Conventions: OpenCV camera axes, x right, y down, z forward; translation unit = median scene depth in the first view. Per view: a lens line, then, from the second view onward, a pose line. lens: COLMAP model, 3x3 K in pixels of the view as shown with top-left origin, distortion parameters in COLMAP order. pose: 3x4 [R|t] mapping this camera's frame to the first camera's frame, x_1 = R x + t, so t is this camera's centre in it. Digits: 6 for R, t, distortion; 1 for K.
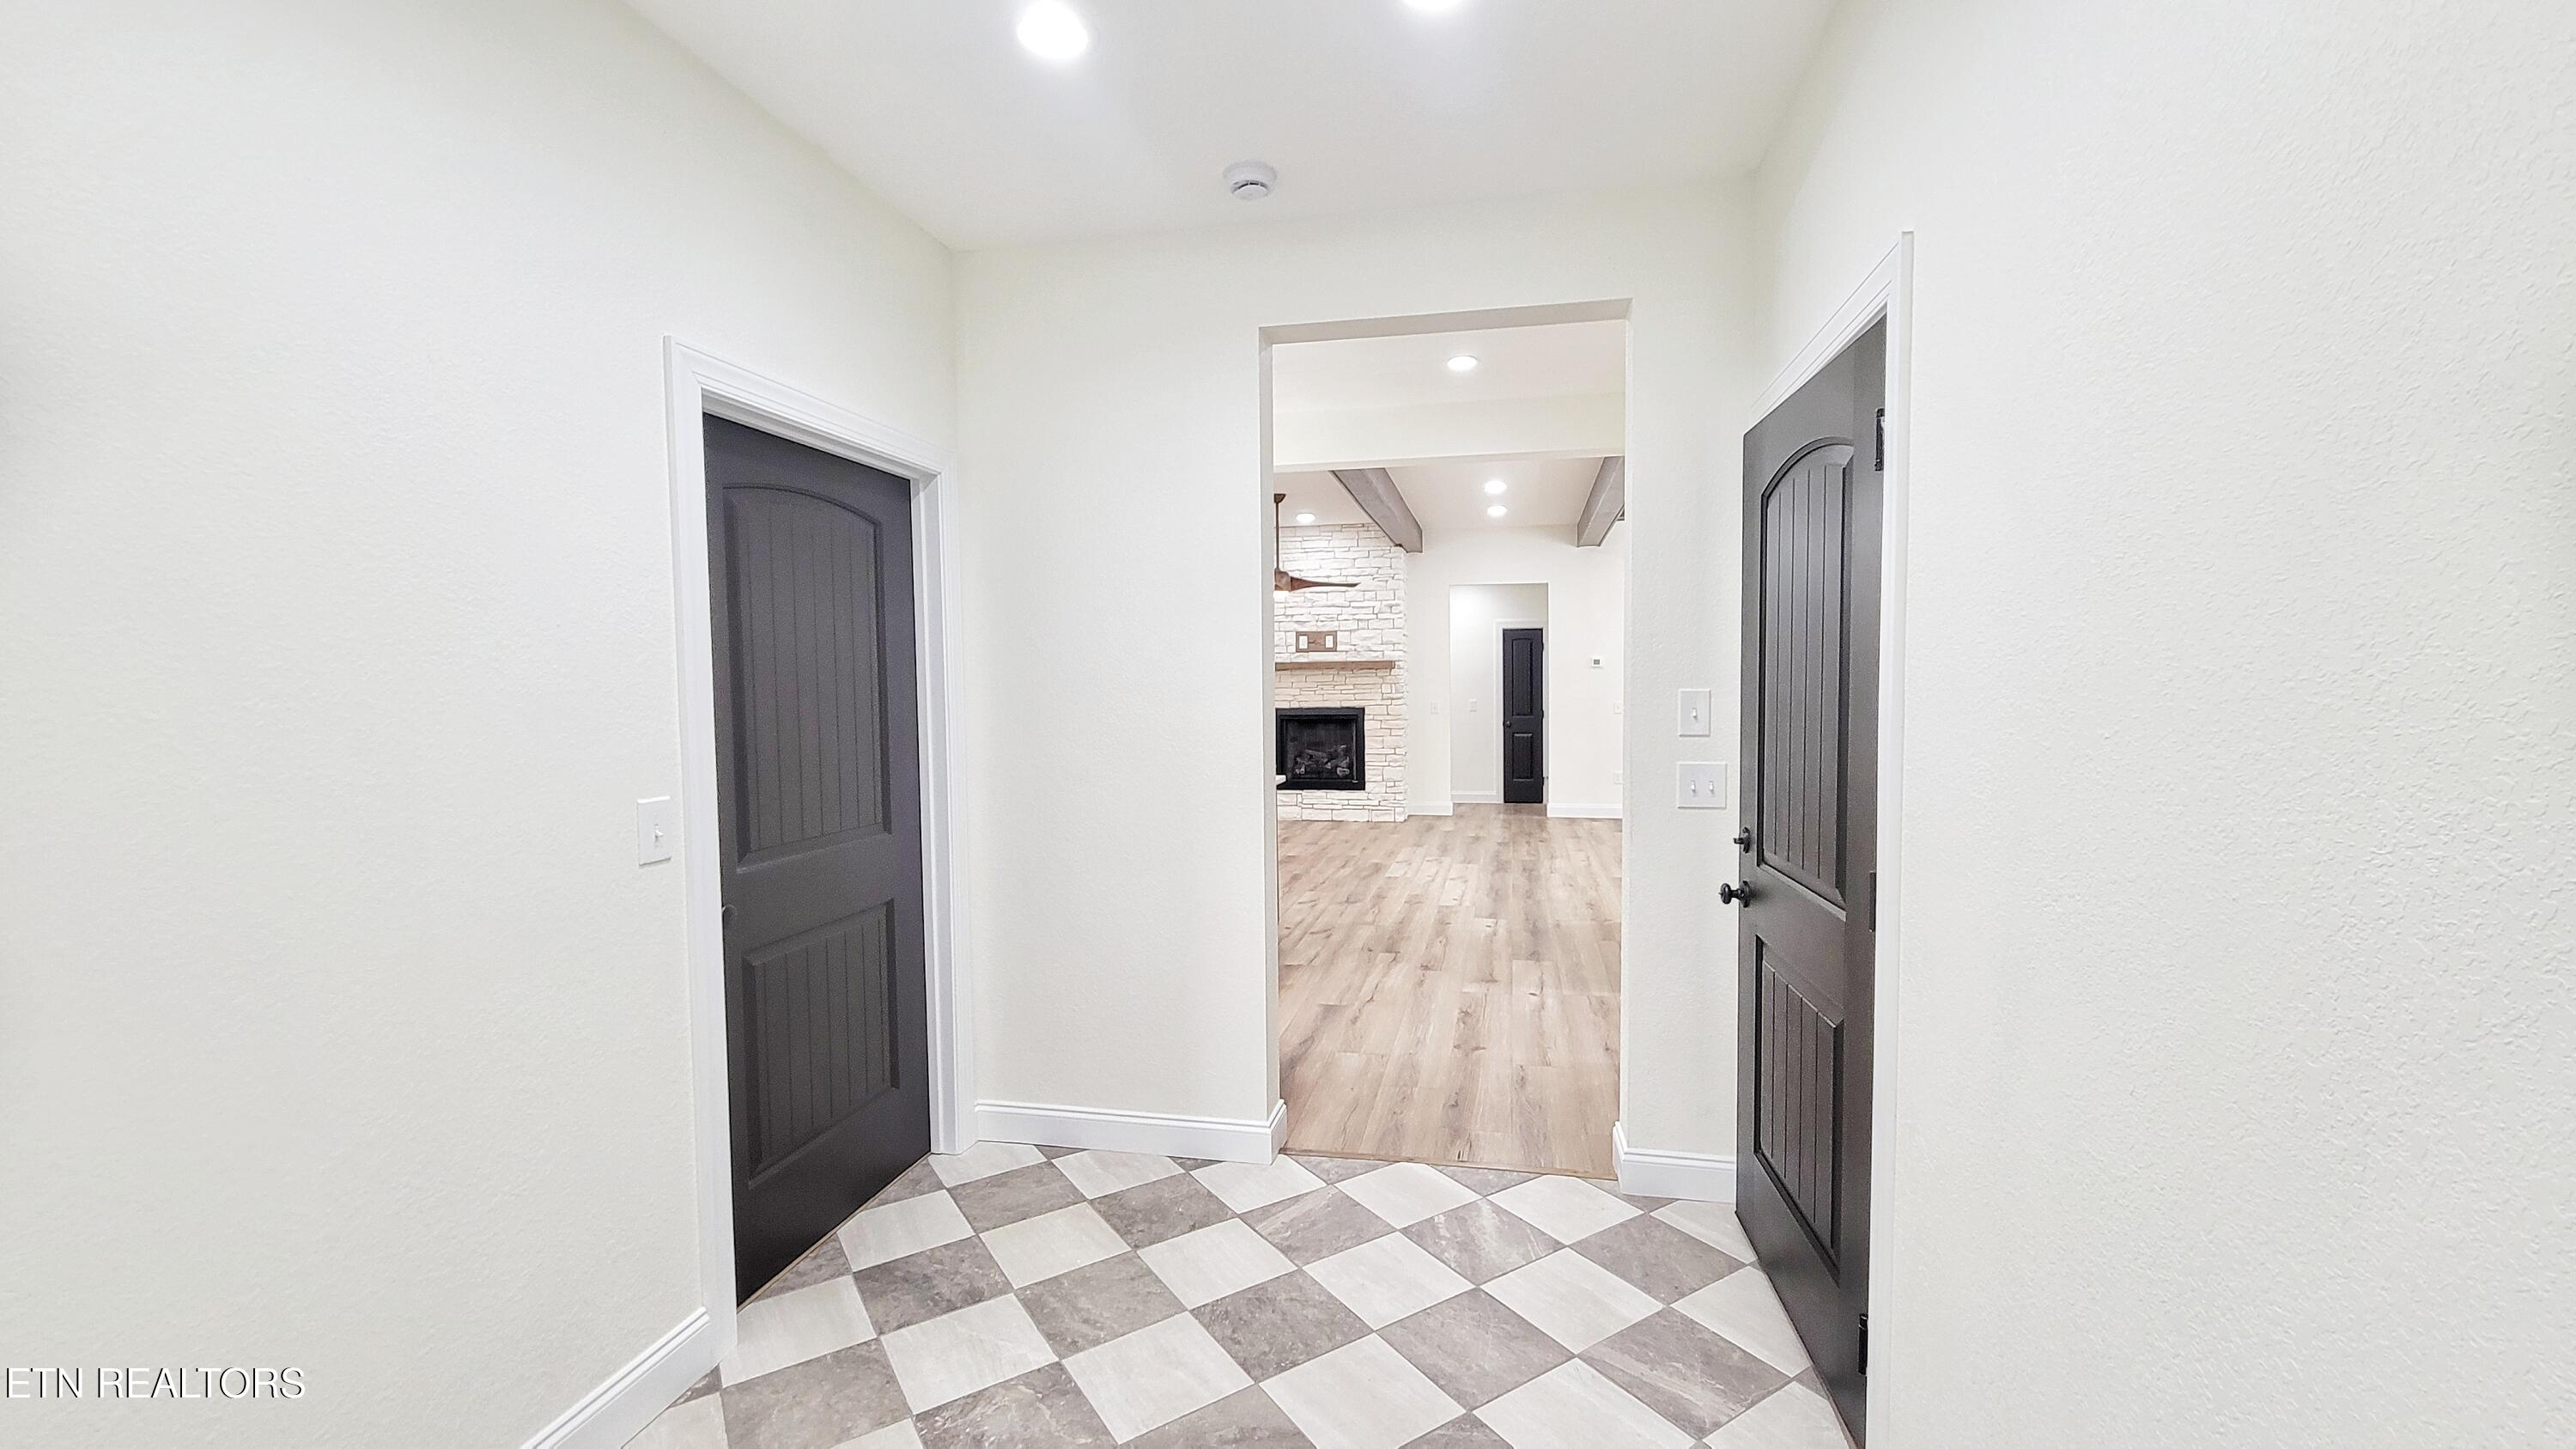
lens RADIAL K [[1050.0, 0, 1311.2], [0, 1050.0, 730.7], [0, 0, 1]] dist [0.000674, 0.000204]
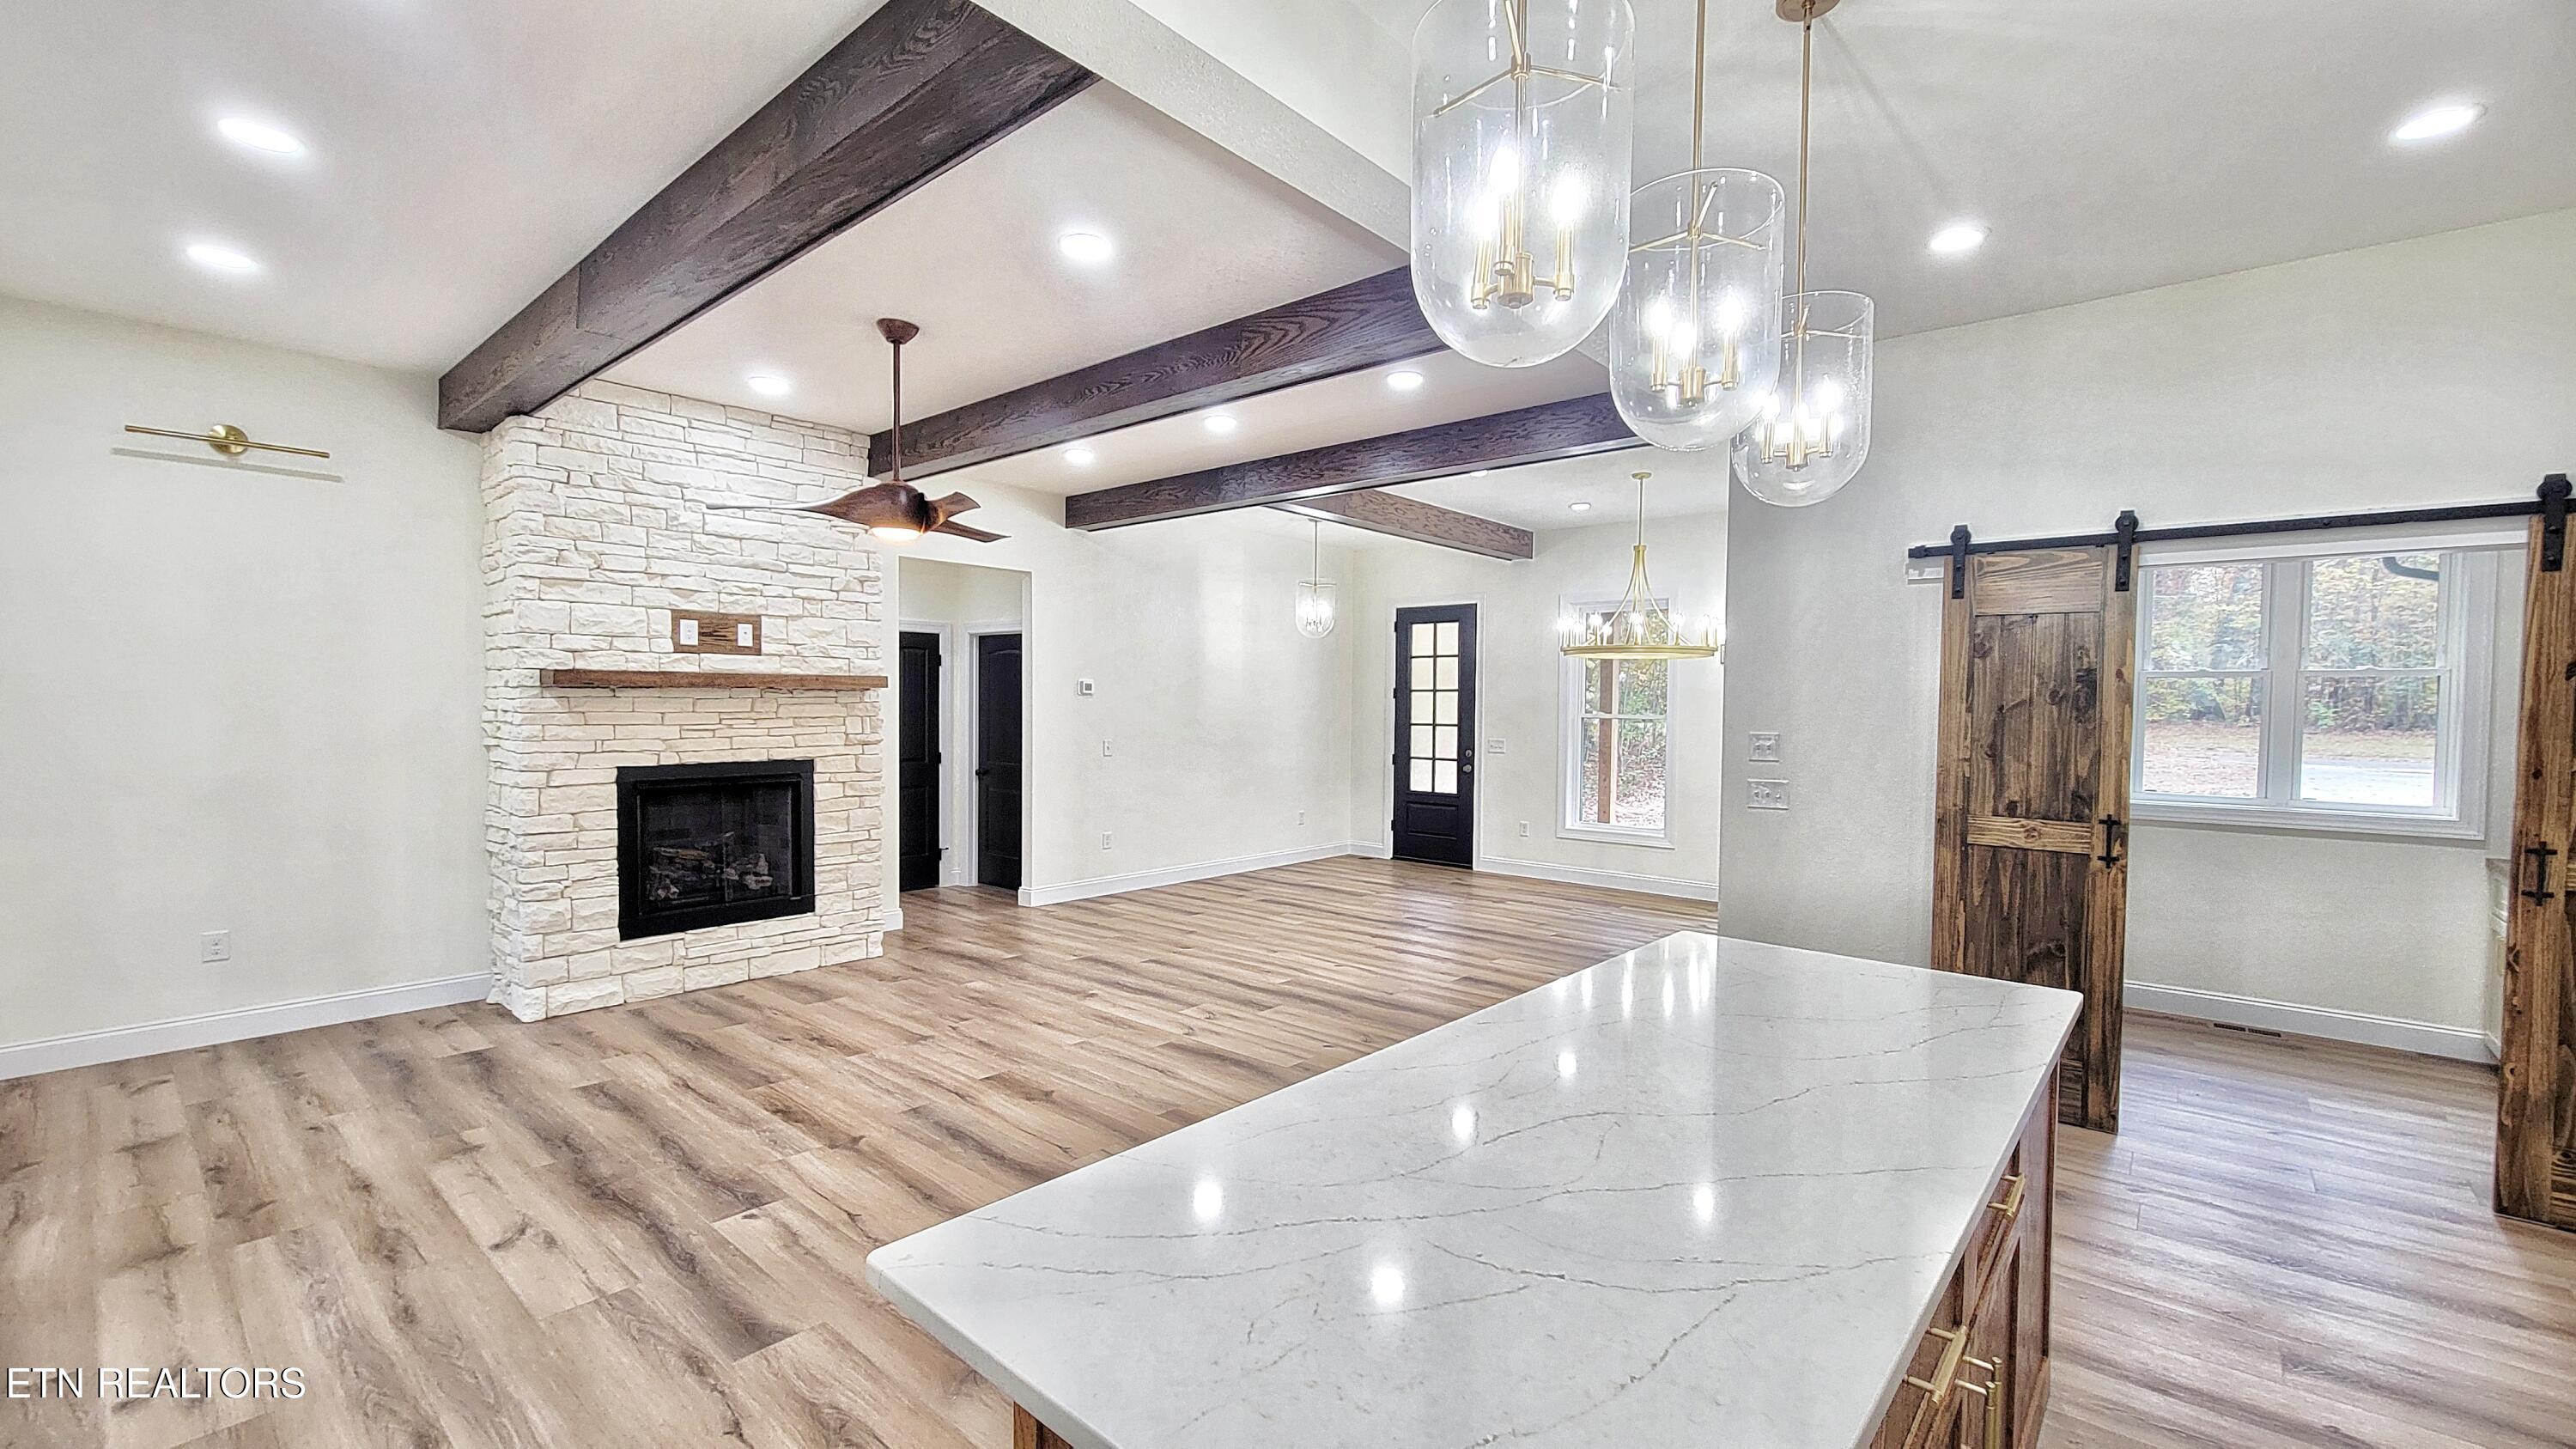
lens RADIAL K [[1050.0, 0, 1311.2], [0, 1050.0, 730.7], [0, 0, 1]] dist [0.000674, 0.000204]
pose [[0.487456, -0.010200, 0.873088, -0.346023], [0.025515, 0.999671, -0.002567, -0.033832], [-0.872774, 0.023528, 0.487556, 0.587786]]
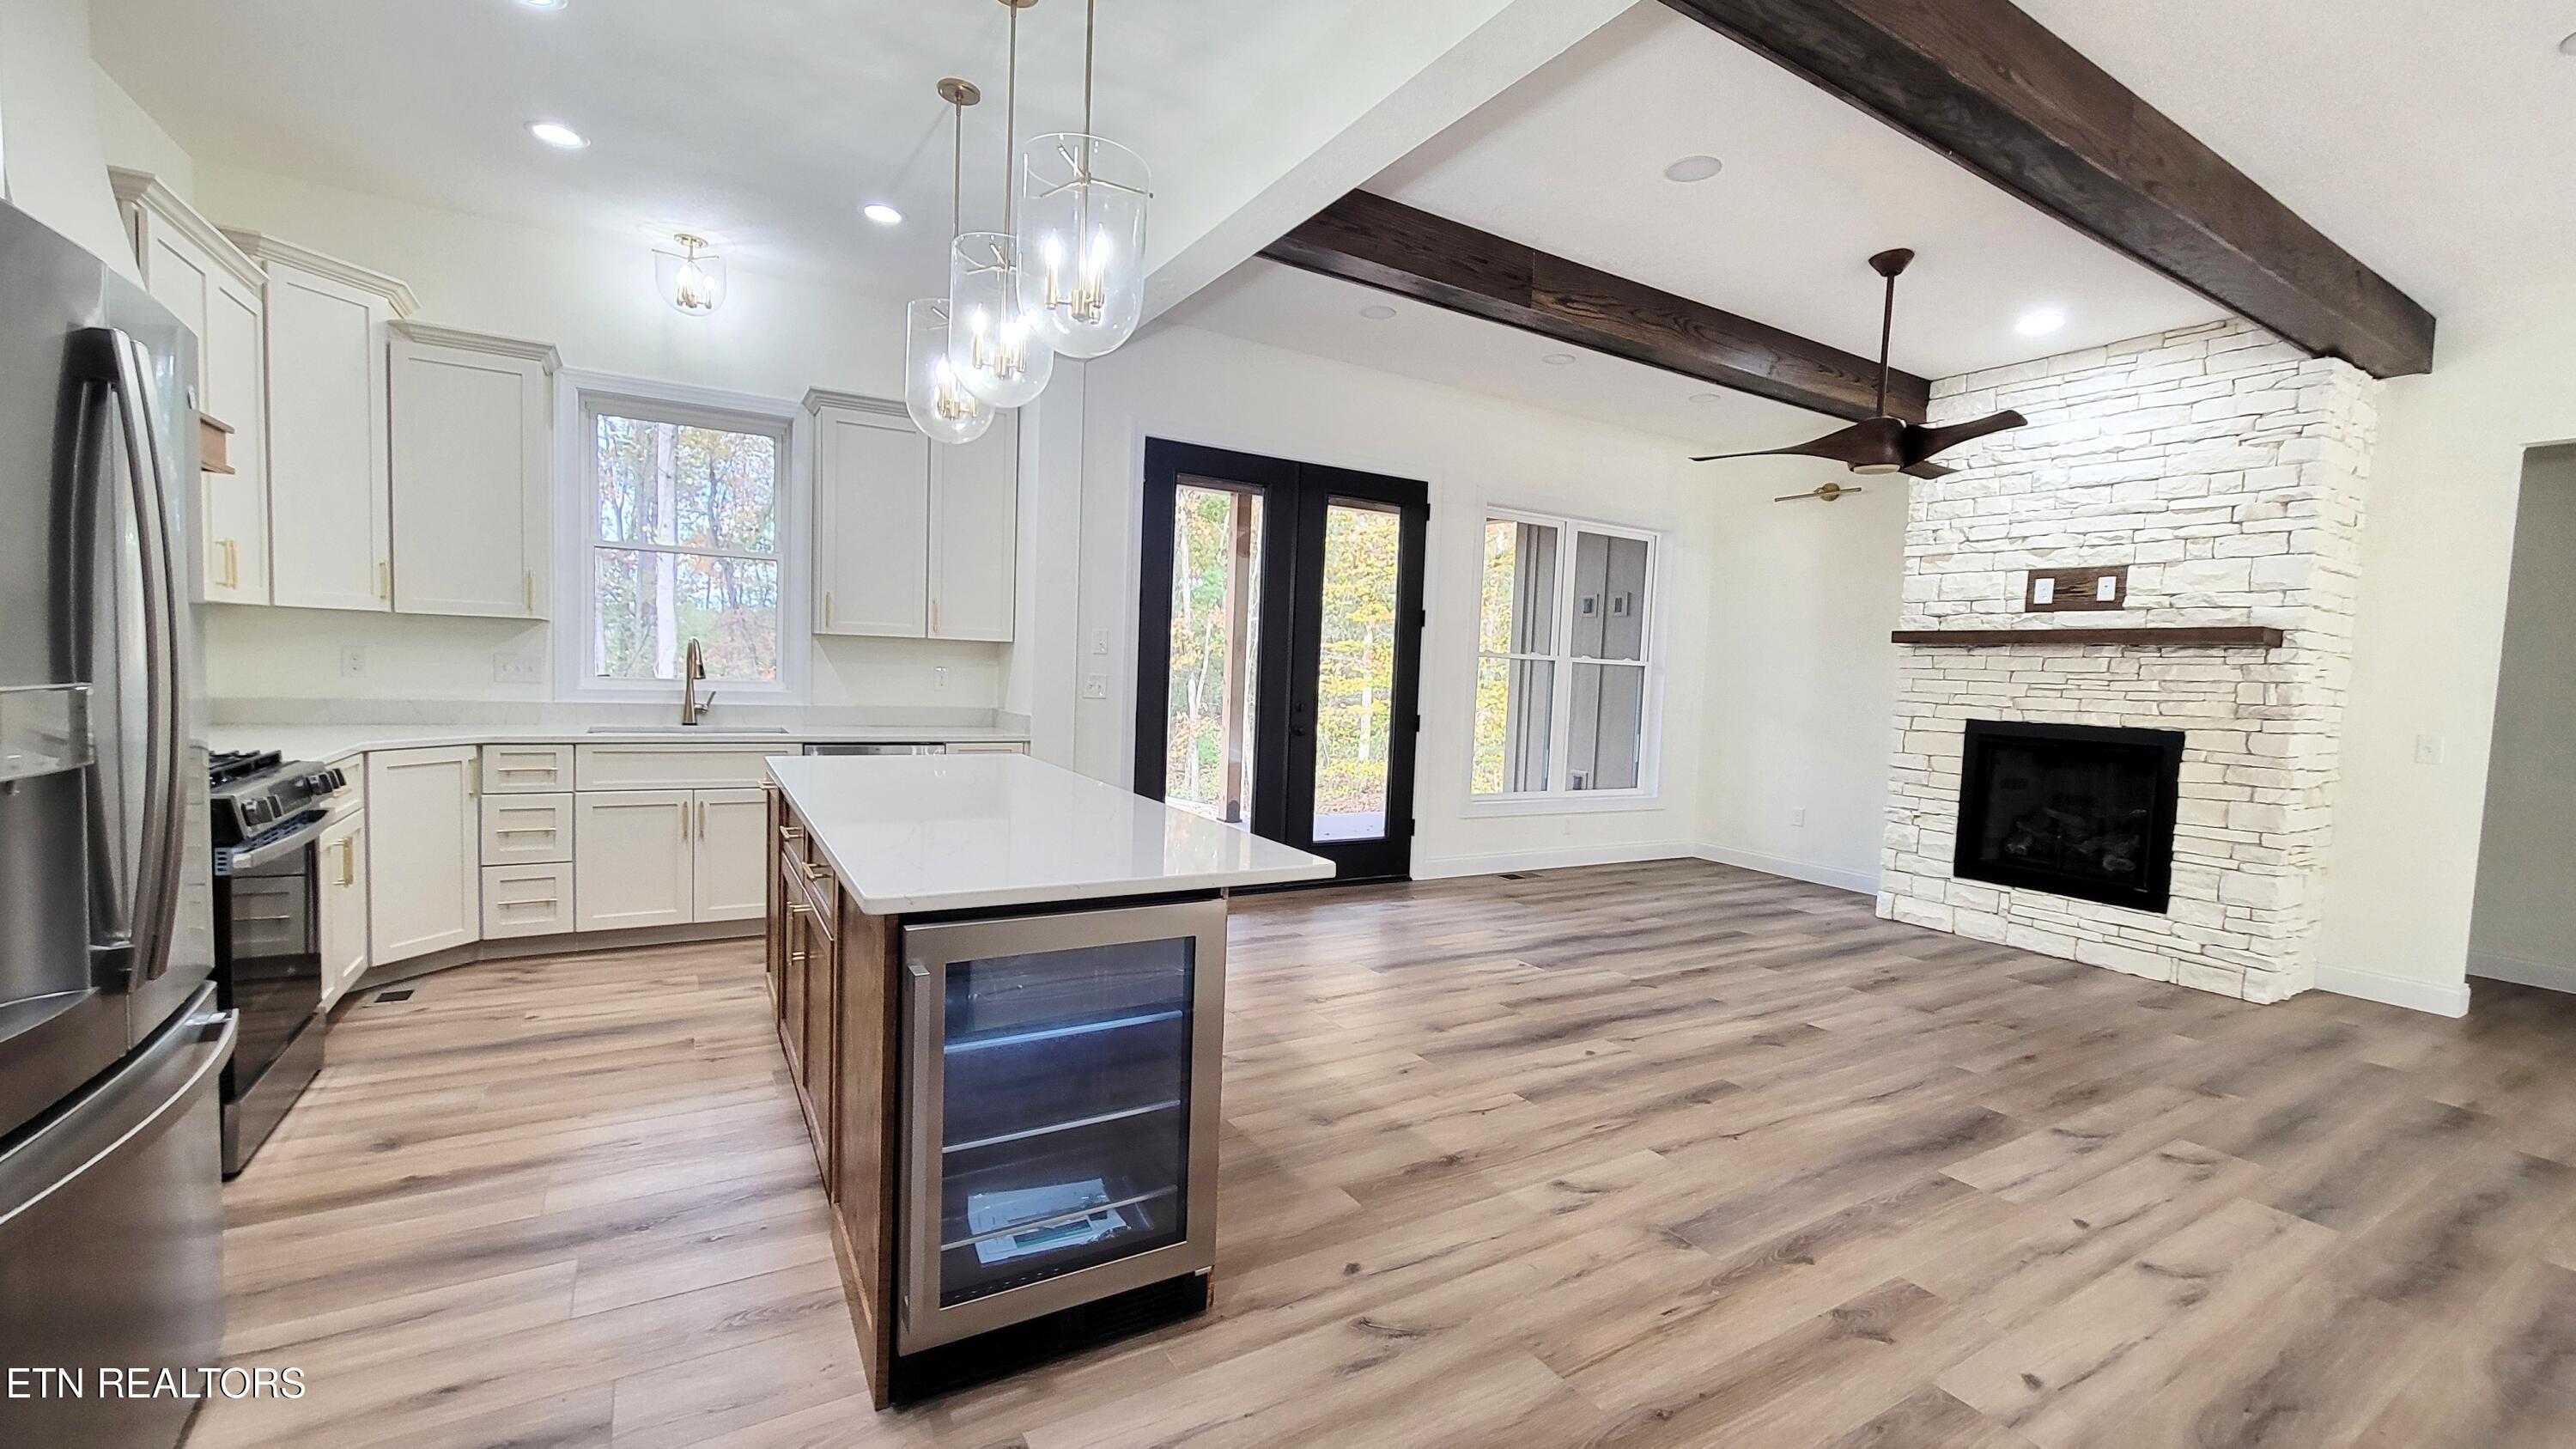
lens RADIAL K [[1053.3, 0, 1307.0], [0, 1053.3, 733.9], [0, 0, 1]] dist [0.001315, -0.000346]
pose [[0.674636, 0.085790, -0.733148, 0.148893], [-0.082651, 0.995757, 0.040464, -0.009980], [0.733509, 0.033297, 0.678864, 0.479607]]
